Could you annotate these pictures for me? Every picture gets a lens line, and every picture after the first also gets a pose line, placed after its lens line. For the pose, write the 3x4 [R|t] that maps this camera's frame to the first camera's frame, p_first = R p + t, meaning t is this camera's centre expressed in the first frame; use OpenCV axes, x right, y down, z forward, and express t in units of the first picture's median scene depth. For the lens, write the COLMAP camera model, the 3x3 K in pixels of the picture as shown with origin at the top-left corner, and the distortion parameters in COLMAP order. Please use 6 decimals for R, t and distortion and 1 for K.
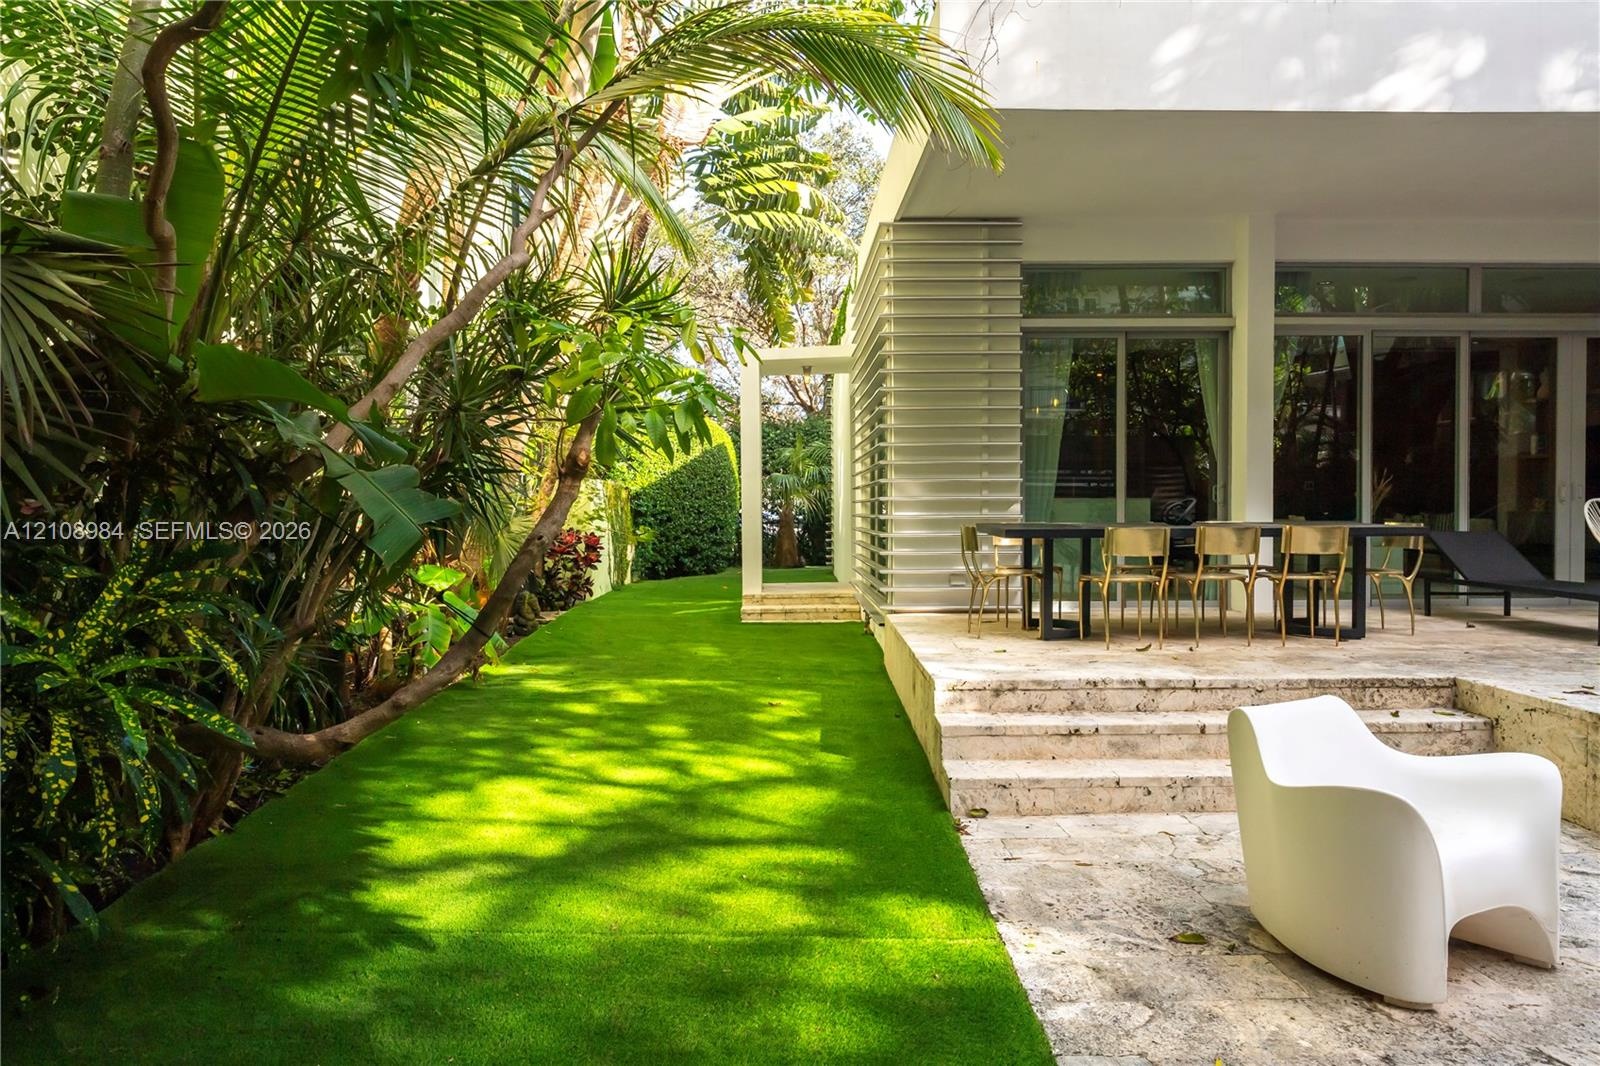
lens RADIAL K [[1051.7, 0, 792.8], [0, 1051.7, 530.9], [0, 0, 1]] dist [0.019382, -0.002353]
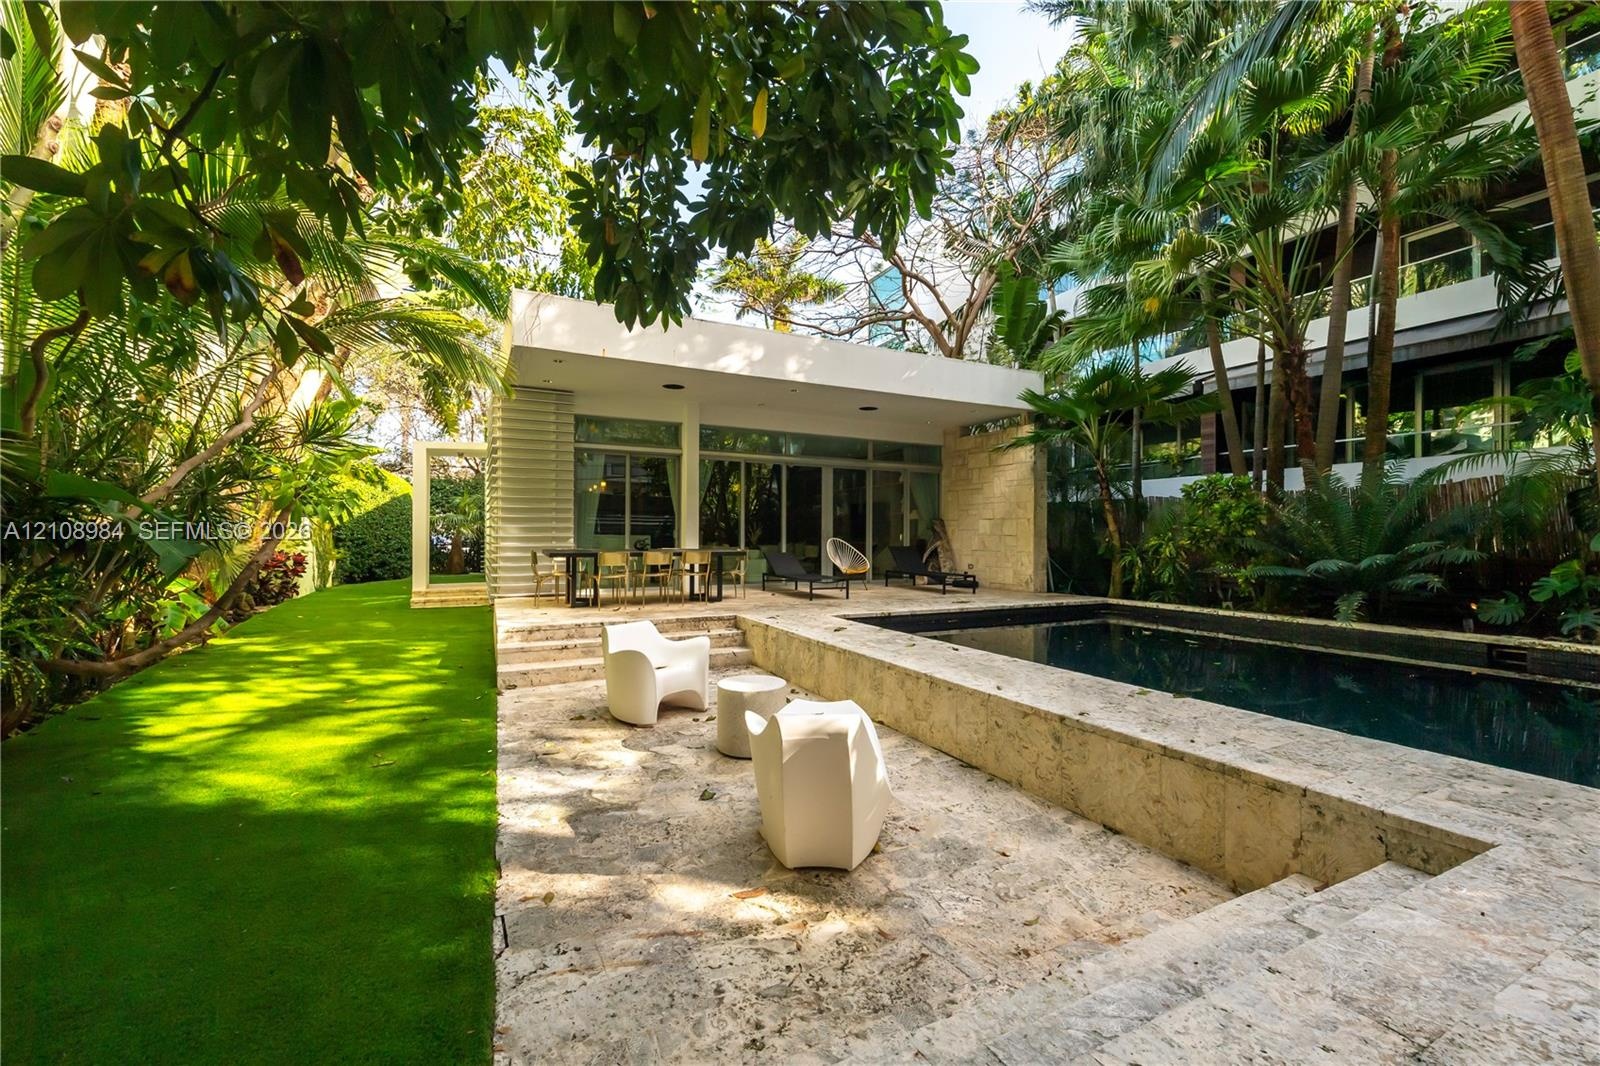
lens RADIAL K [[668.4, 0, 802.7], [0, 668.4, 528.5], [0, 0, 1]] dist [0.010720, -0.003333]
pose [[0.901206, 0.012735, 0.433203, 0.072785], [-0.000207, 0.999581, -0.028954, -0.010127], [-0.433390, 0.026004, 0.900831, -0.314804]]
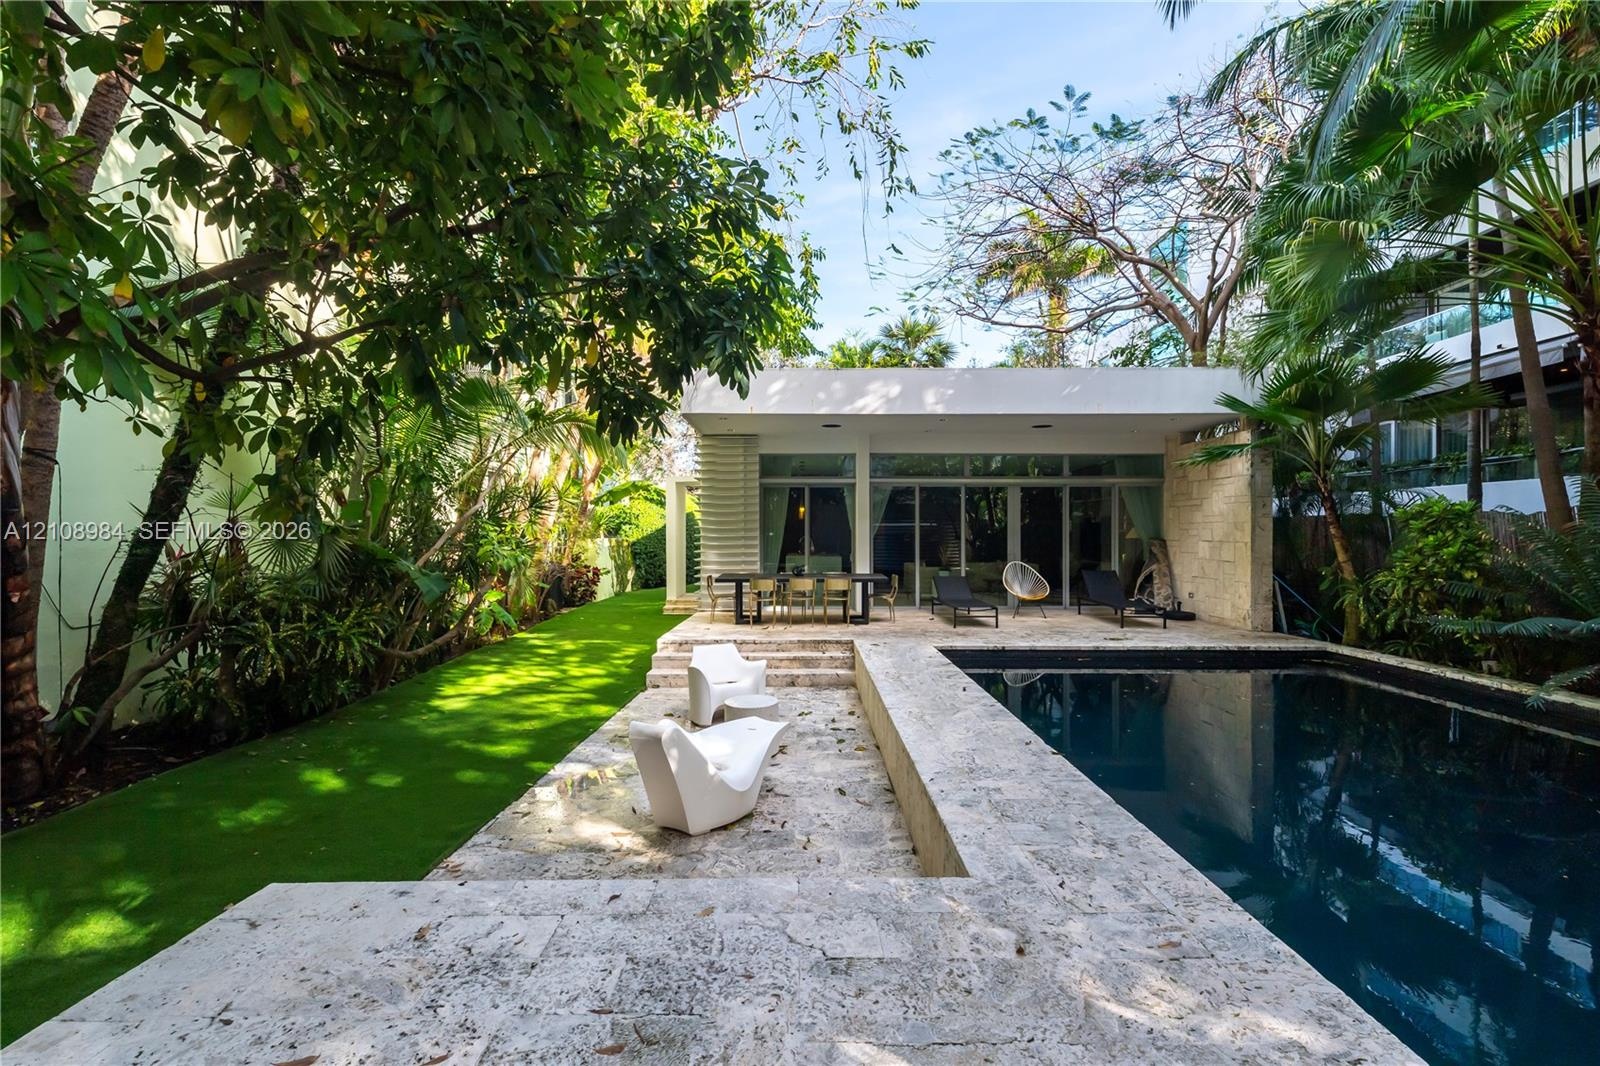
lens RADIAL K [[736.0, 0, 805.9], [0, 736.0, 532.6], [0, 0, 1]] dist [0.013554, -0.000168]
pose [[0.999675, 0.003640, -0.025217, 0.396038], [-0.004042, 0.999865, -0.015932, -0.071691], [0.025156, 0.016029, 0.999555, -0.610507]]
